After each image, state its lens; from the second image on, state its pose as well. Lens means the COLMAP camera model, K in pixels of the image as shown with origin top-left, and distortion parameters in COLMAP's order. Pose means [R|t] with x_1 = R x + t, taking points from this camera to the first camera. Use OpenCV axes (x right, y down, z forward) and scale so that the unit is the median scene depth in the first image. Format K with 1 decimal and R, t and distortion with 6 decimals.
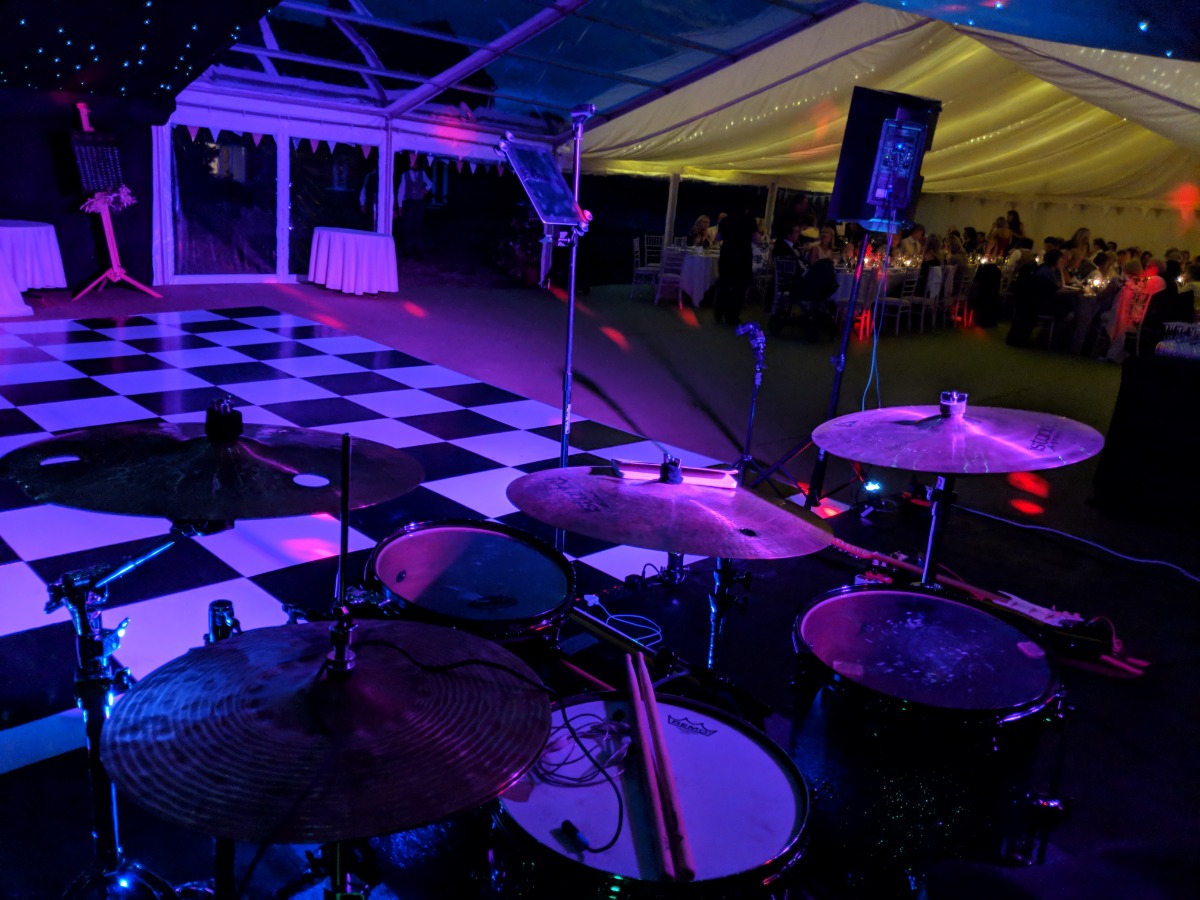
lens RADIAL K [[943.2, 0, 600.8], [0, 943.2, 450.8], [0, 0, 1]] dist [0.102093, -0.206663]
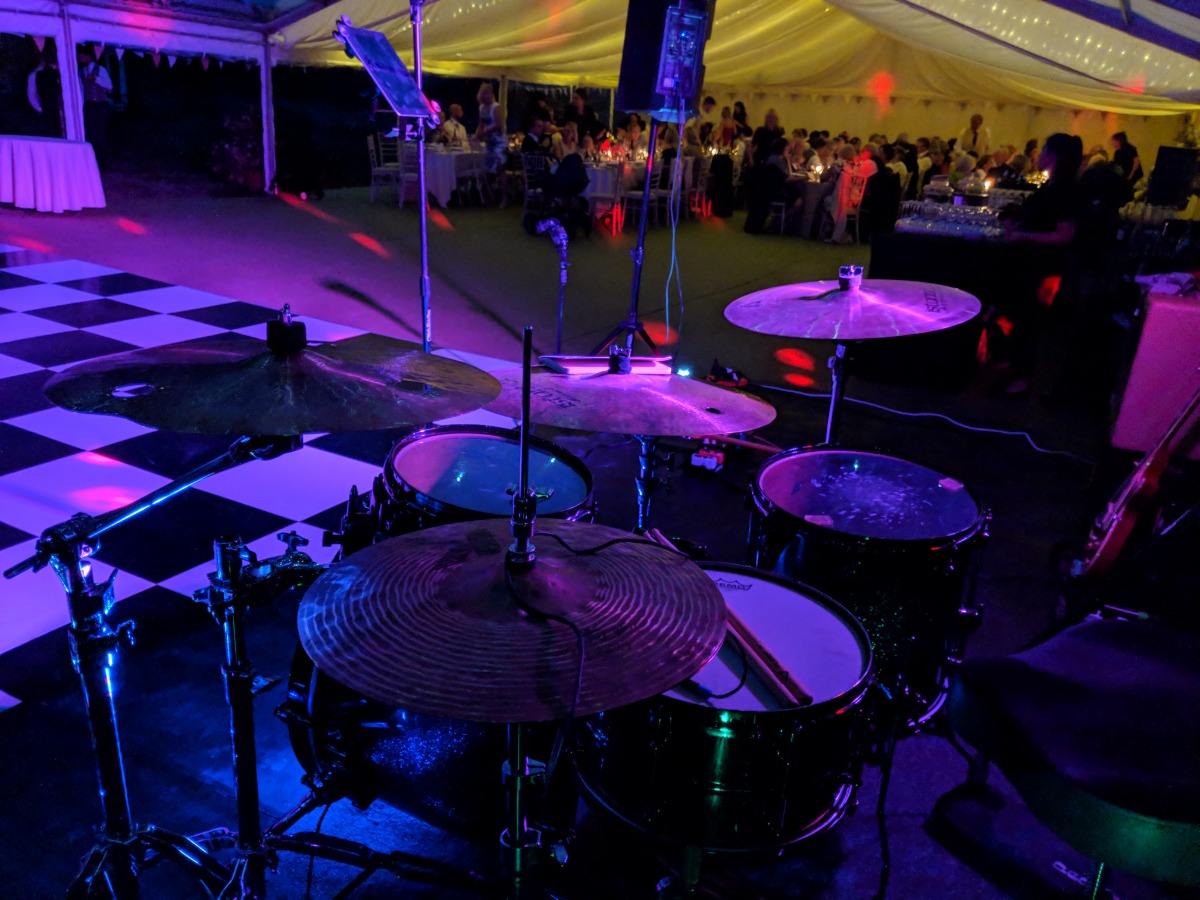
lens RADIAL K [[950.0, 0, 613.2], [0, 950.0, 468.6], [0, 0, 1]] dist [0.016127, -0.033575]
pose [[0.958173, -0.117806, 0.260819, -0.021534], [0.086608, 0.987976, 0.128075, 0.000475], [-0.272770, -0.100129, 0.956854, 0.000684]]
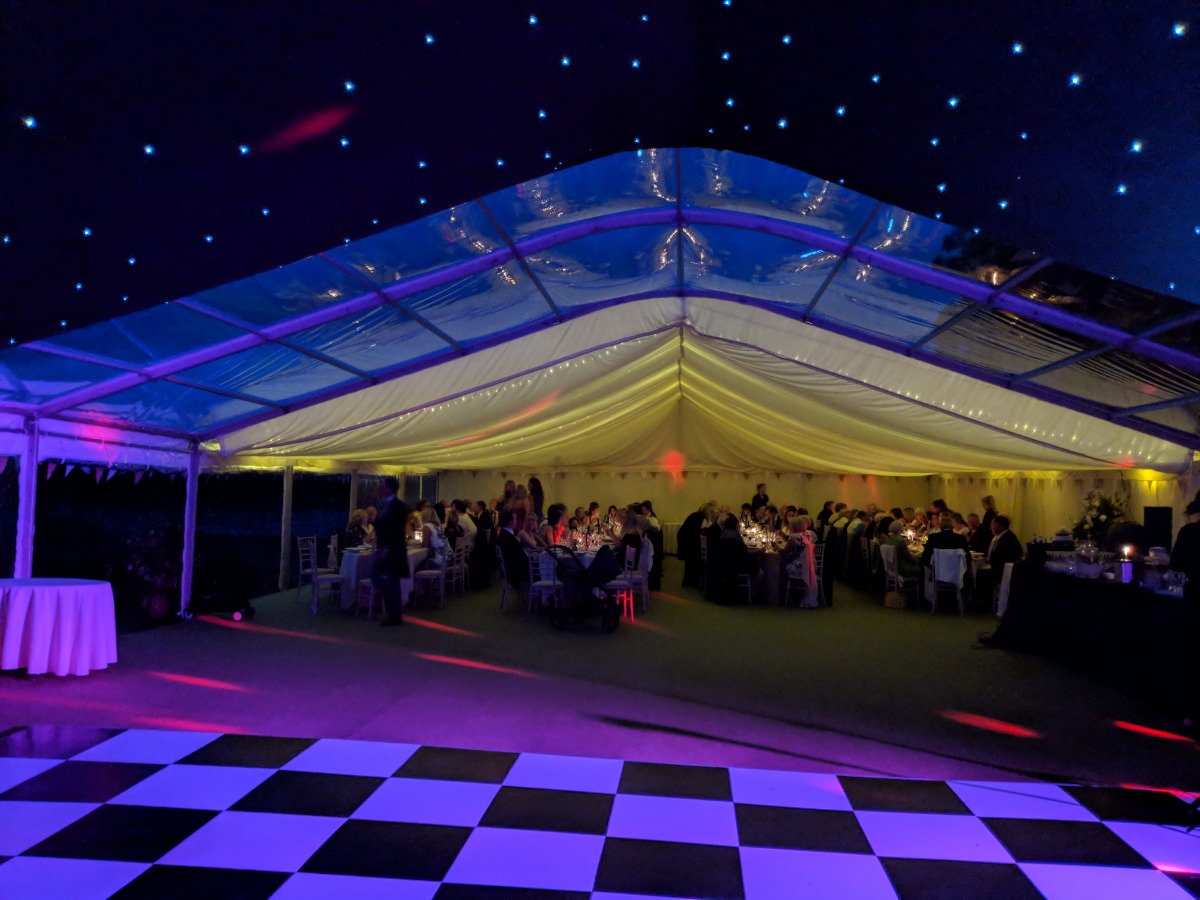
lens RADIAL K [[943.2, 0, 600.8], [0, 943.2, 450.8], [0, 0, 1]] dist [0.102093, -0.206663]
pose [[0.769888, -0.042210, 0.636781, -0.398300], [0.214269, 0.956985, -0.195623, -0.109793], [-0.601133, 0.287051, 0.745816, 0.257918]]
